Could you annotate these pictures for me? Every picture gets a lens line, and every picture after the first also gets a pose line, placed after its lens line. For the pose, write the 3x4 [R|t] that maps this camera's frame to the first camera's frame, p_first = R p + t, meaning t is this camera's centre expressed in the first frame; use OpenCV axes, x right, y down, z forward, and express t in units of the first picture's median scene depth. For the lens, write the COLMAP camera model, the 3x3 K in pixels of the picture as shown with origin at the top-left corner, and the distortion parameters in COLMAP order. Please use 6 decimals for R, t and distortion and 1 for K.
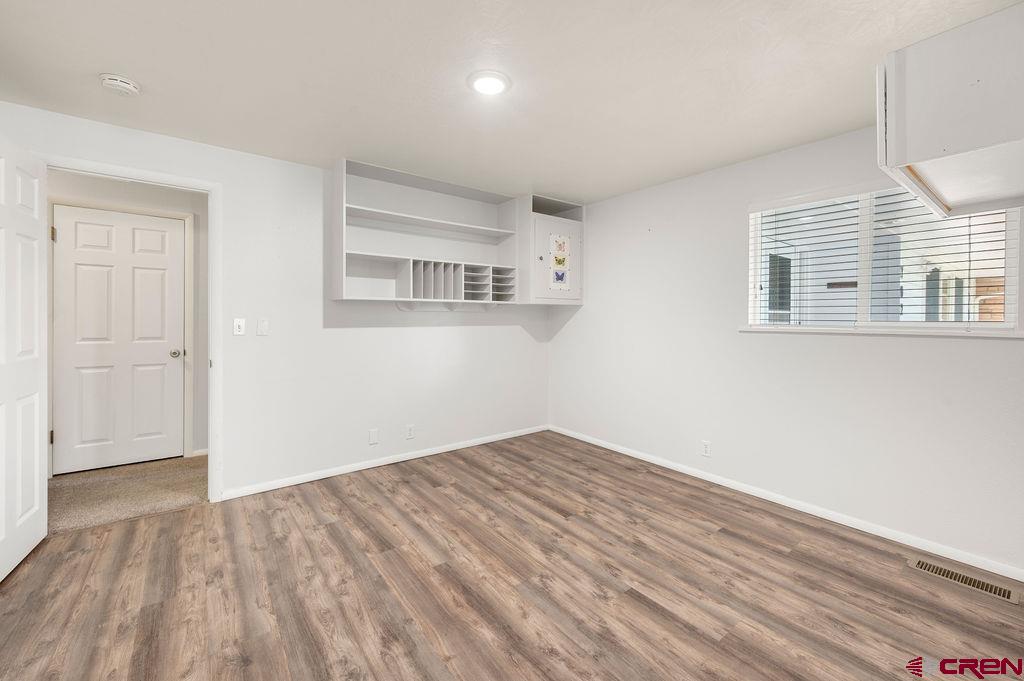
lens RADIAL K [[413.7, 0, 510.8], [0, 413.7, 314.5], [0, 0, 1]] dist [-0.003475, 0.000391]
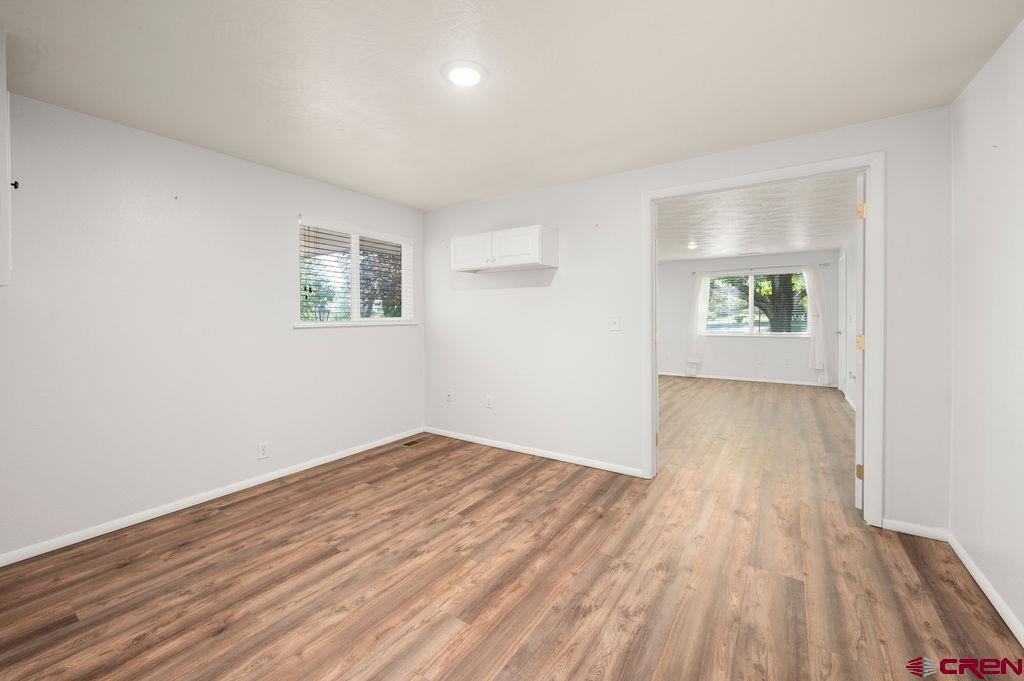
lens RADIAL K [[413.7, 0, 510.8], [0, 413.7, 314.5], [0, 0, 1]] dist [-0.003475, 0.000391]
pose [[-0.323500, -0.001059, 0.946228, -0.905039], [-0.005017, 0.999987, -0.000597, 0.005376], [-0.946215, -0.004940, -0.323501, 1.100833]]
